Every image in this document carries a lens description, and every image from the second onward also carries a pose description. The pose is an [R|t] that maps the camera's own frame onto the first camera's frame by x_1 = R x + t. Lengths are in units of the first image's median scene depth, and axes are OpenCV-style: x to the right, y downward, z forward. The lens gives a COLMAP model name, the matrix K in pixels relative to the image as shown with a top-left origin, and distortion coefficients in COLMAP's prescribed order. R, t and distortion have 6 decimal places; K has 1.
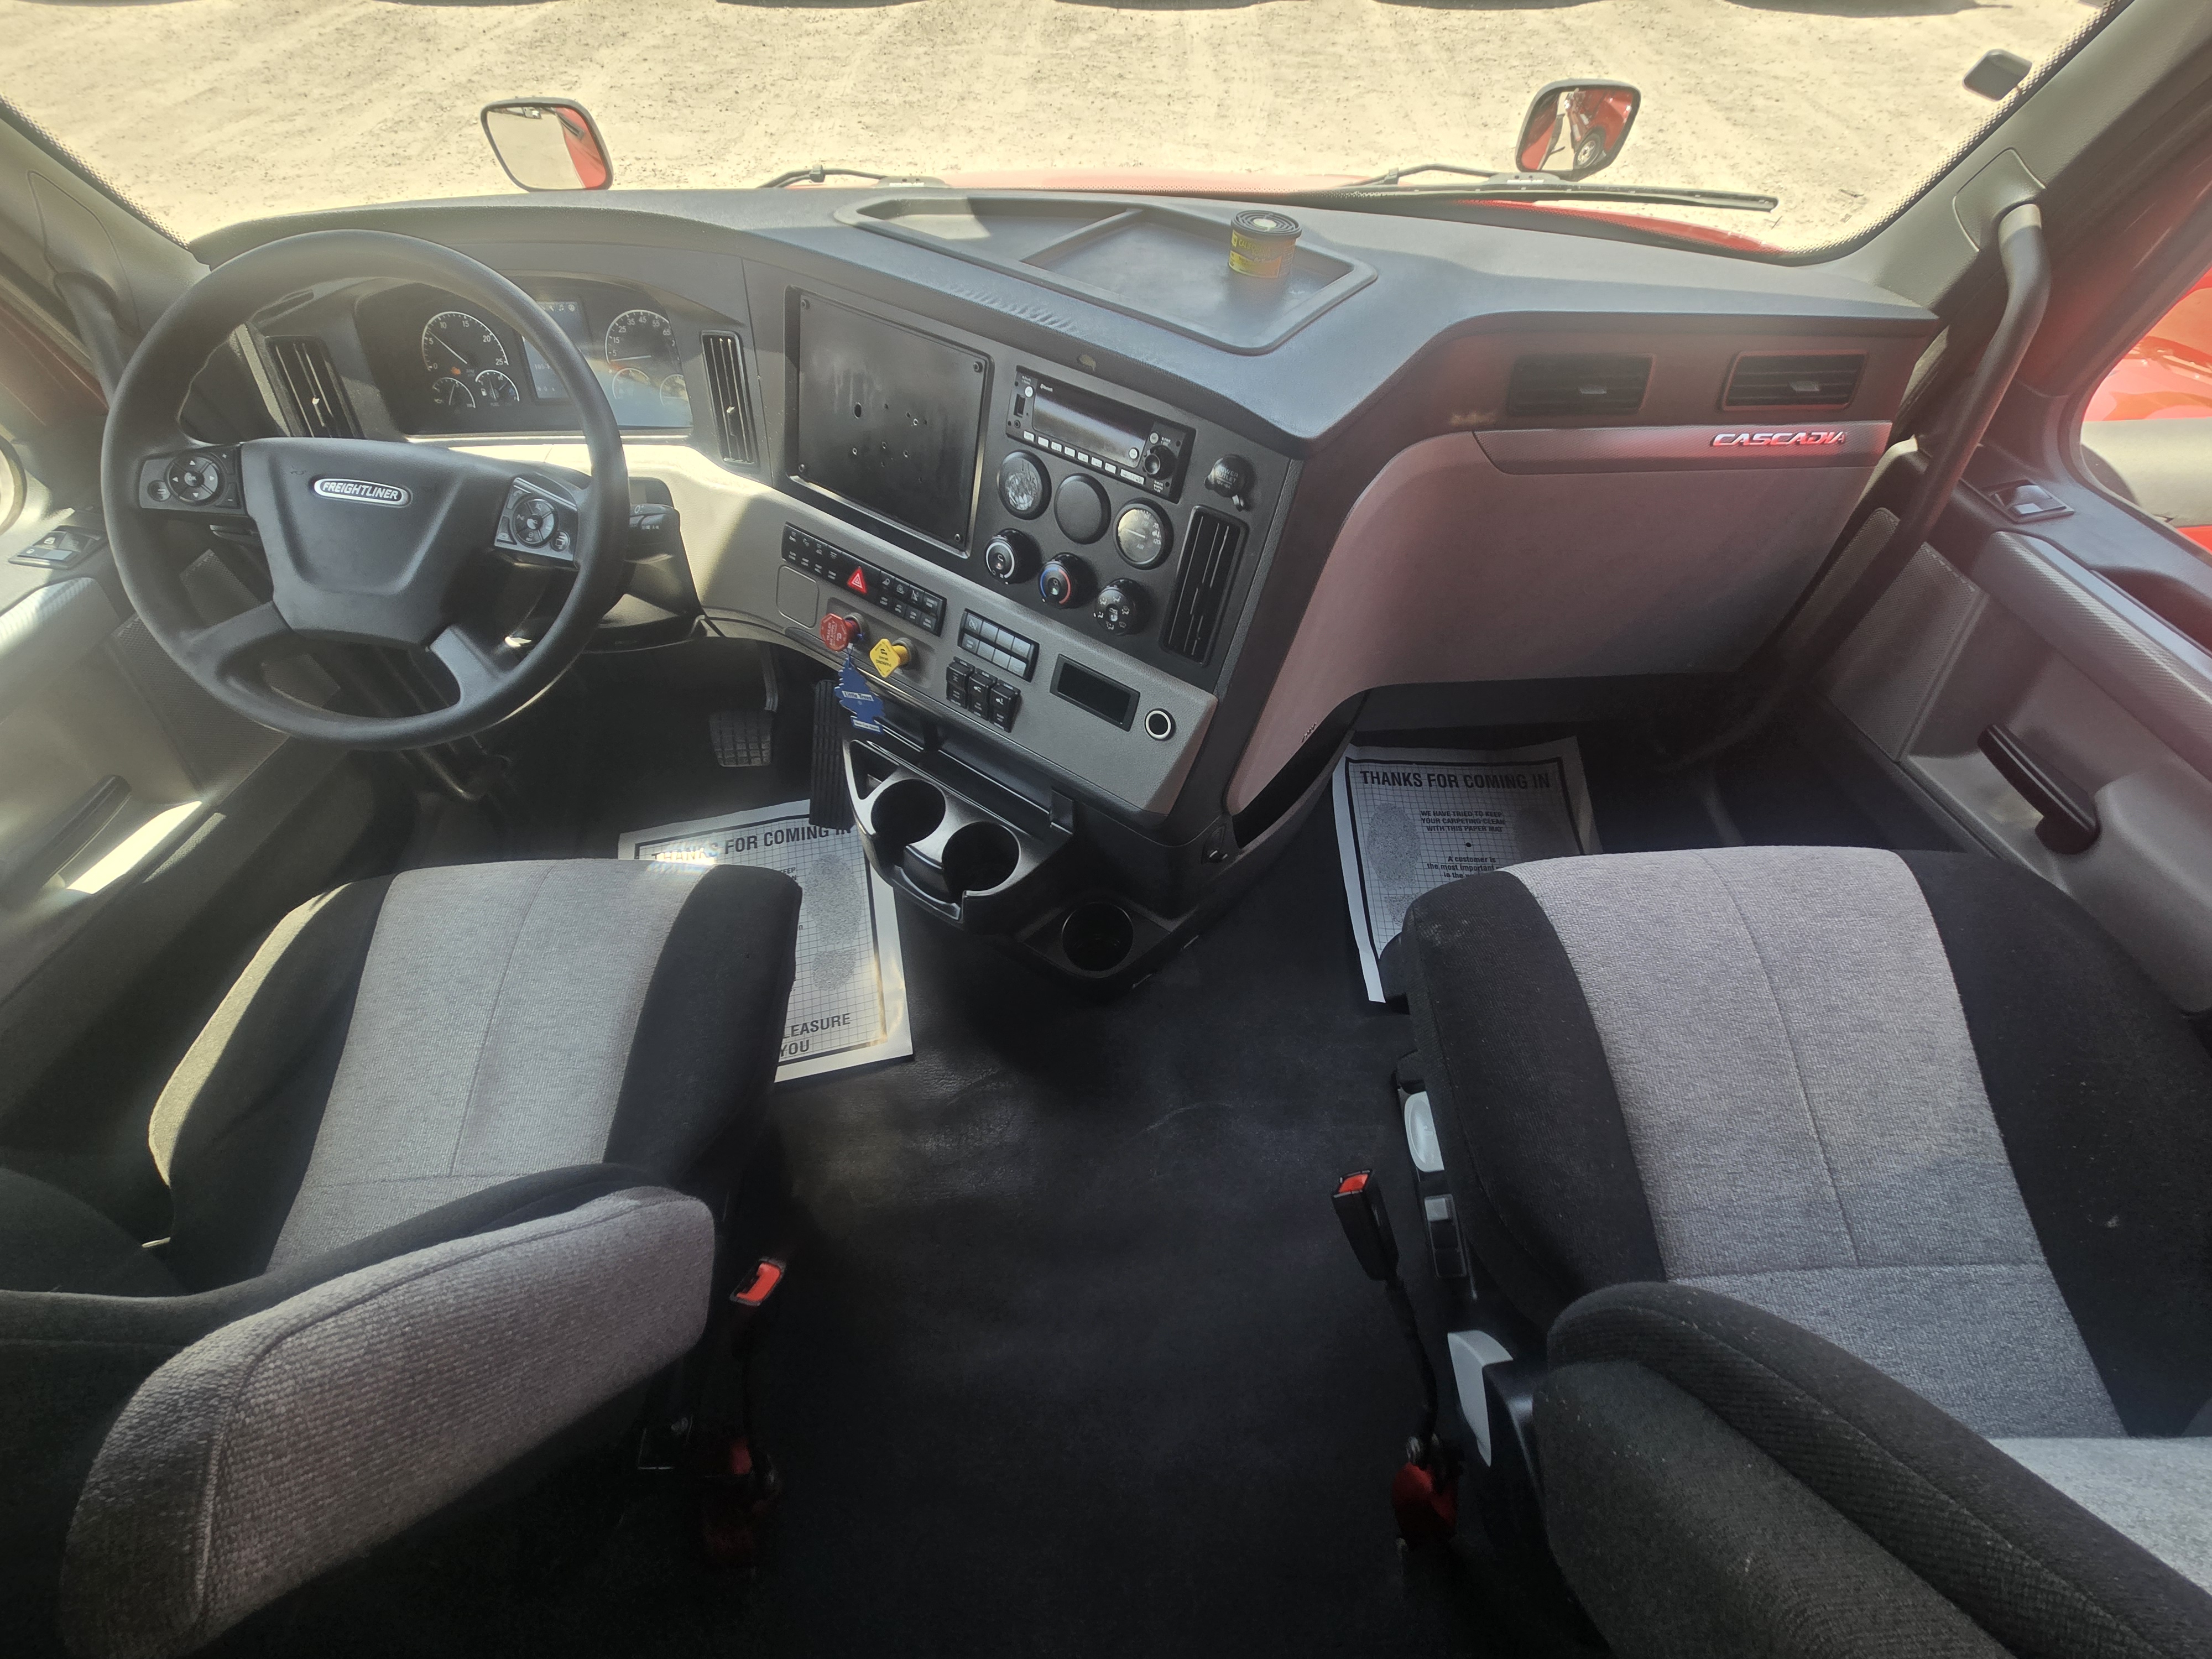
lens RADIAL K [[892.3, 0, 1104.6], [0, 892.3, 840.2], [0, 0, 1]] dist [0.002985, -0.000064]
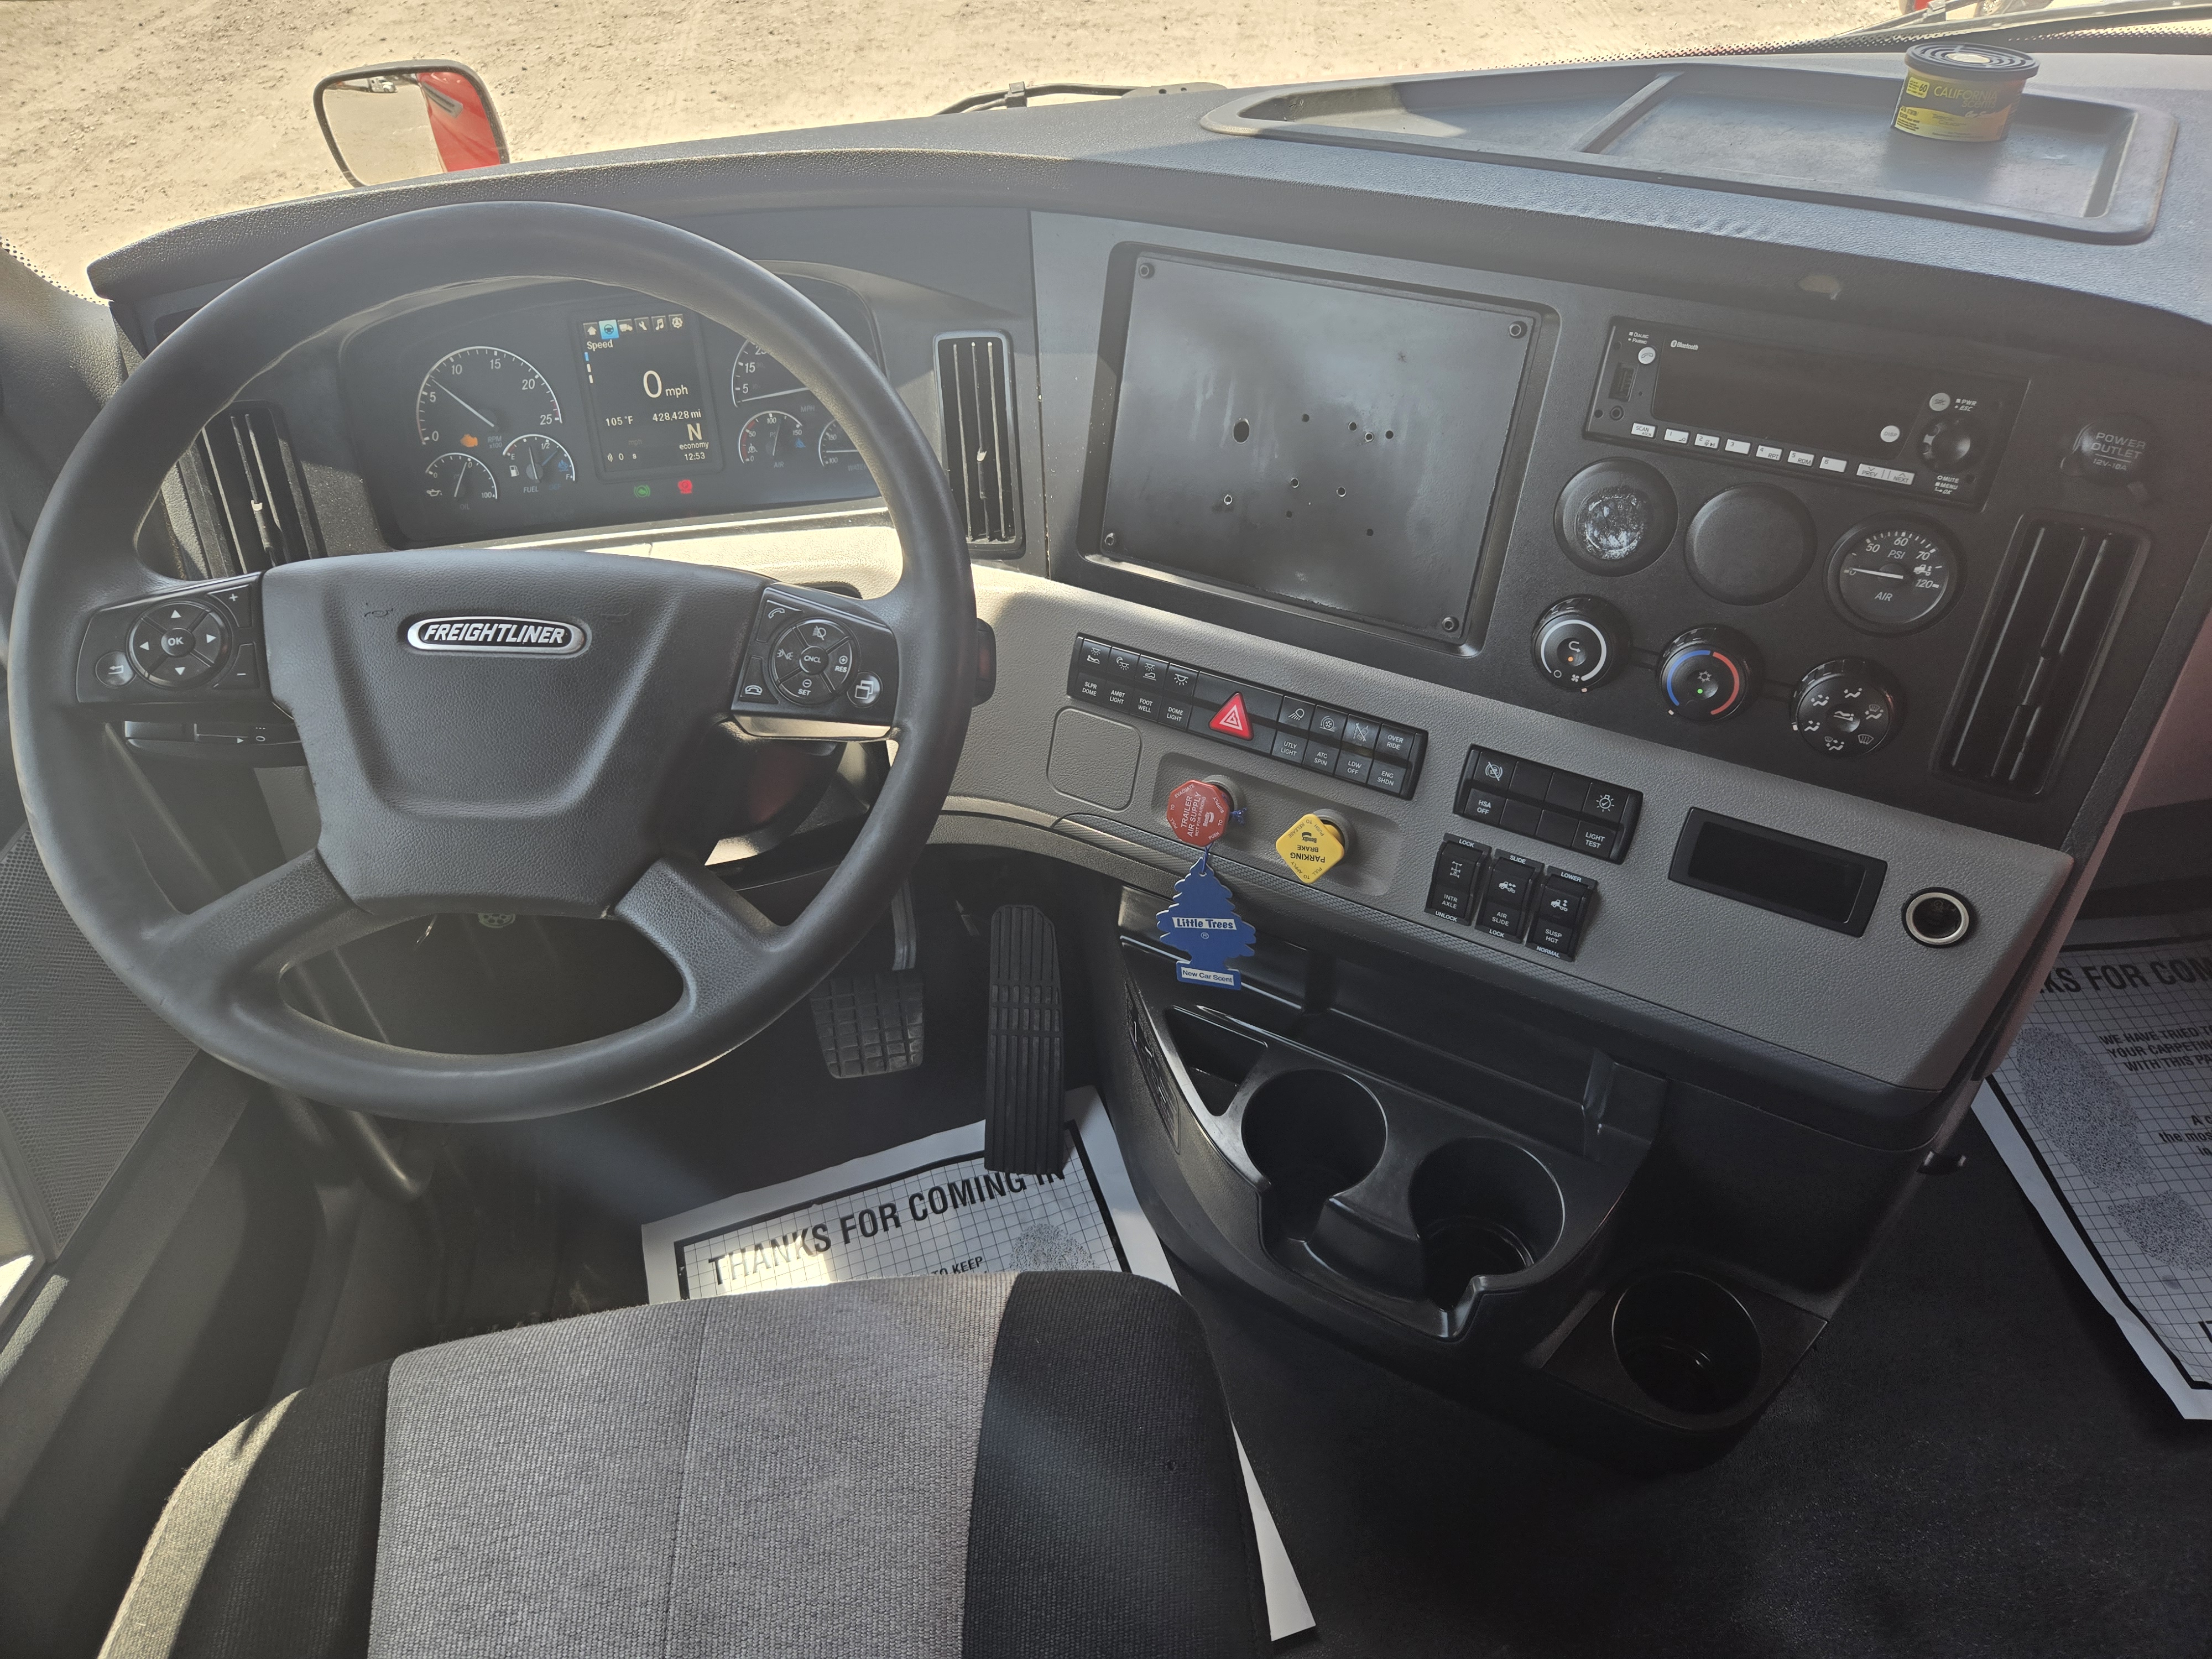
lens RADIAL K [[1472.7, 0, 1106.0], [0, 1472.7, 829.5], [0, 0, 1]] dist [0.066955, -0.053247]
pose [[0.995012, -0.098429, 0.016193, -0.354869], [0.099659, 0.973887, -0.203990, -0.040882], [0.004309, 0.204586, 0.978839, 0.106740]]
